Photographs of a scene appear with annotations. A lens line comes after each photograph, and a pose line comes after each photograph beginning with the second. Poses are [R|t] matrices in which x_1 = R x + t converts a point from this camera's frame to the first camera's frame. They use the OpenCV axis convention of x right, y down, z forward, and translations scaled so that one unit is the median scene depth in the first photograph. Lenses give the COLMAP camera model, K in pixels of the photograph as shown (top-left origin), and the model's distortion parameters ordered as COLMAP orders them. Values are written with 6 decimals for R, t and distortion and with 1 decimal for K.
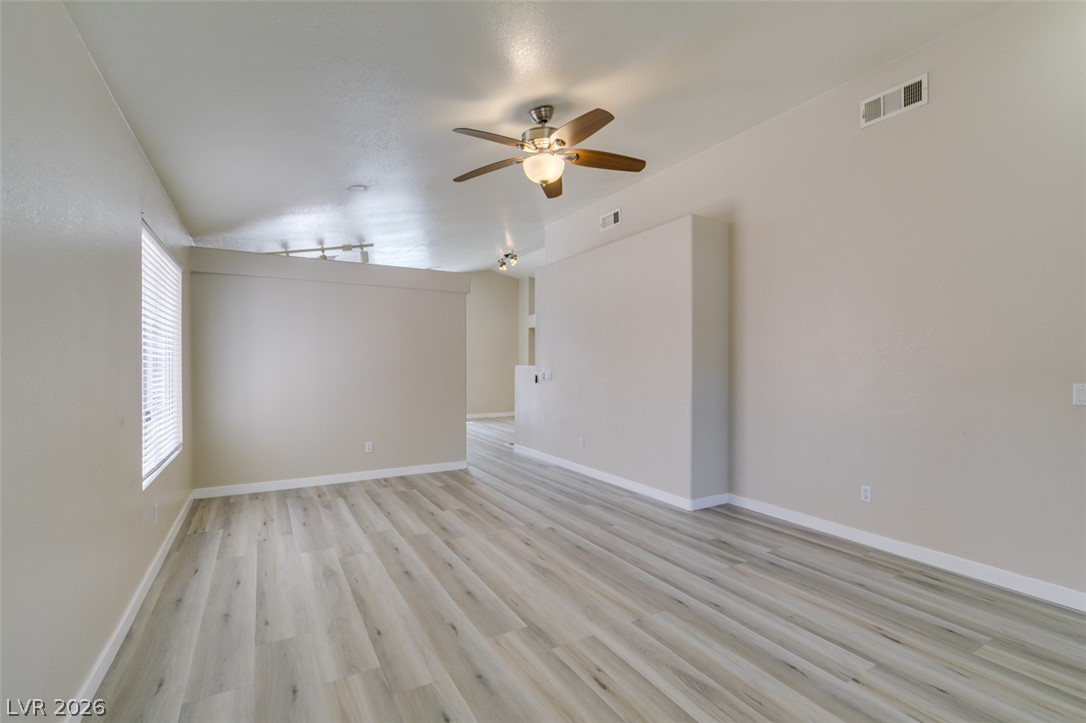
lens RADIAL K [[489.6, 0, 535.8], [0, 489.6, 364.4], [0, 0, 1]] dist [-0.000198, -0.000158]
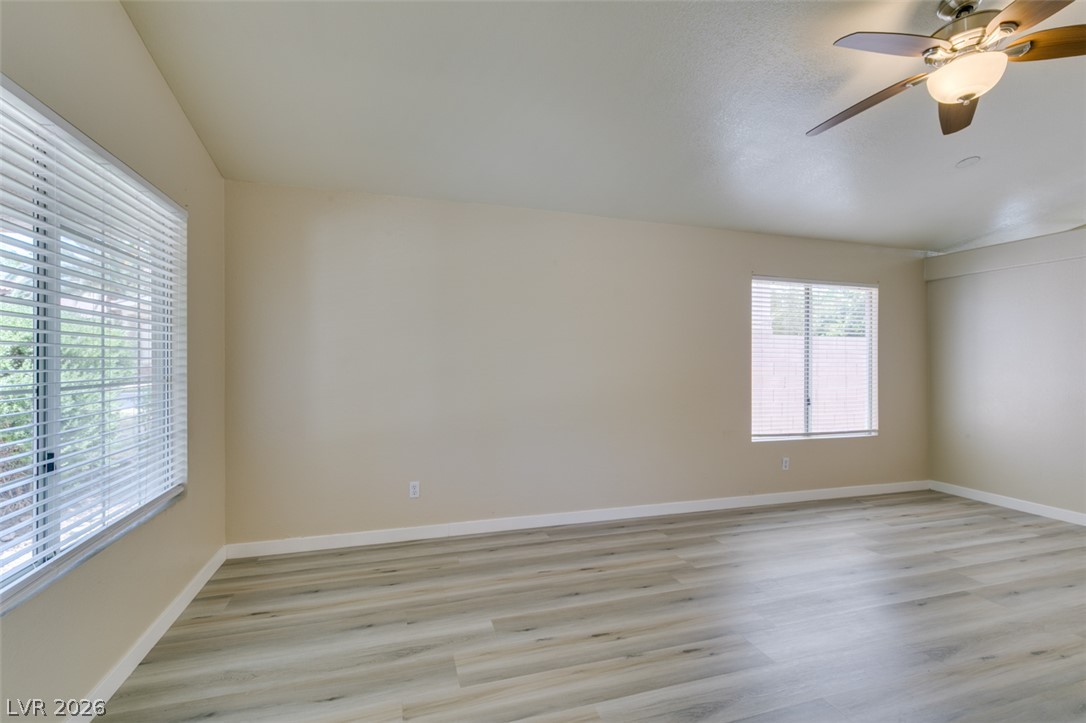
lens RADIAL K [[489.6, 0, 538.8], [0, 489.6, 356.3], [0, 0, 1]] dist [-0.000198, -0.000158]
pose [[-0.208774, -0.009938, -0.977913, 0.824985], [-0.005688, 0.999944, -0.008948, -0.006954], [0.977947, 0.003694, -0.208819, 0.558508]]
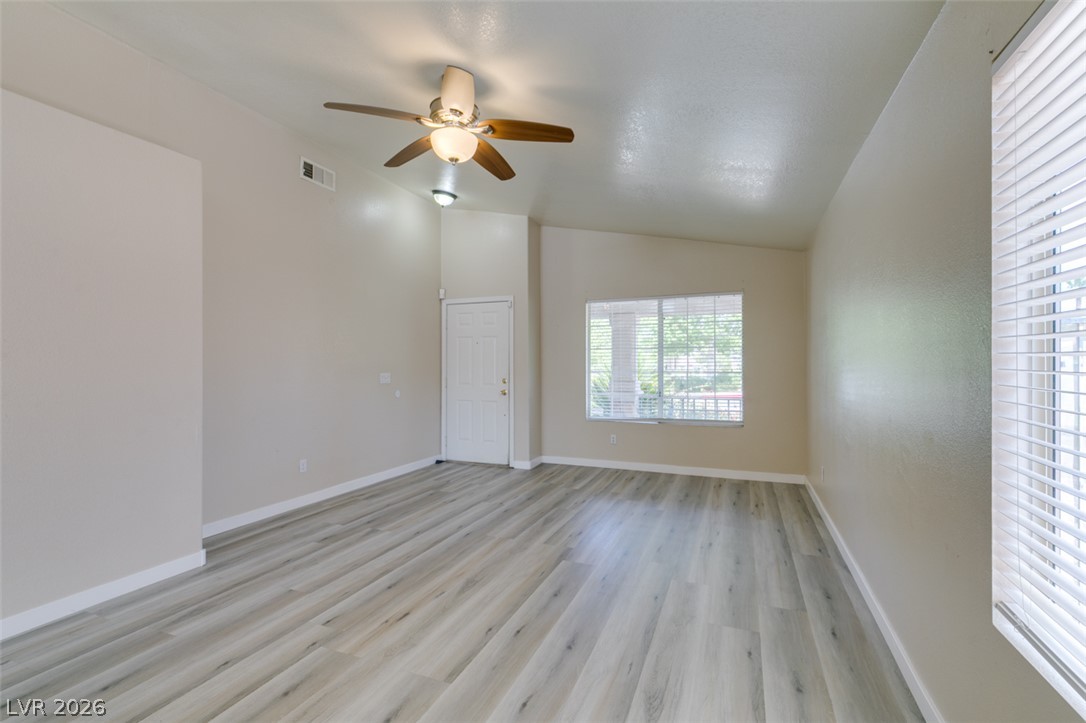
lens RADIAL K [[489.6, 0, 541.1], [0, 489.6, 362.3], [0, 0, 1]] dist [-0.000198, -0.000158]
pose [[-0.623001, 0.002841, 0.782216, -0.787116], [0.004163, 0.999991, -0.000317, -0.004936], [-0.782210, 0.003059, -0.623007, 1.439113]]
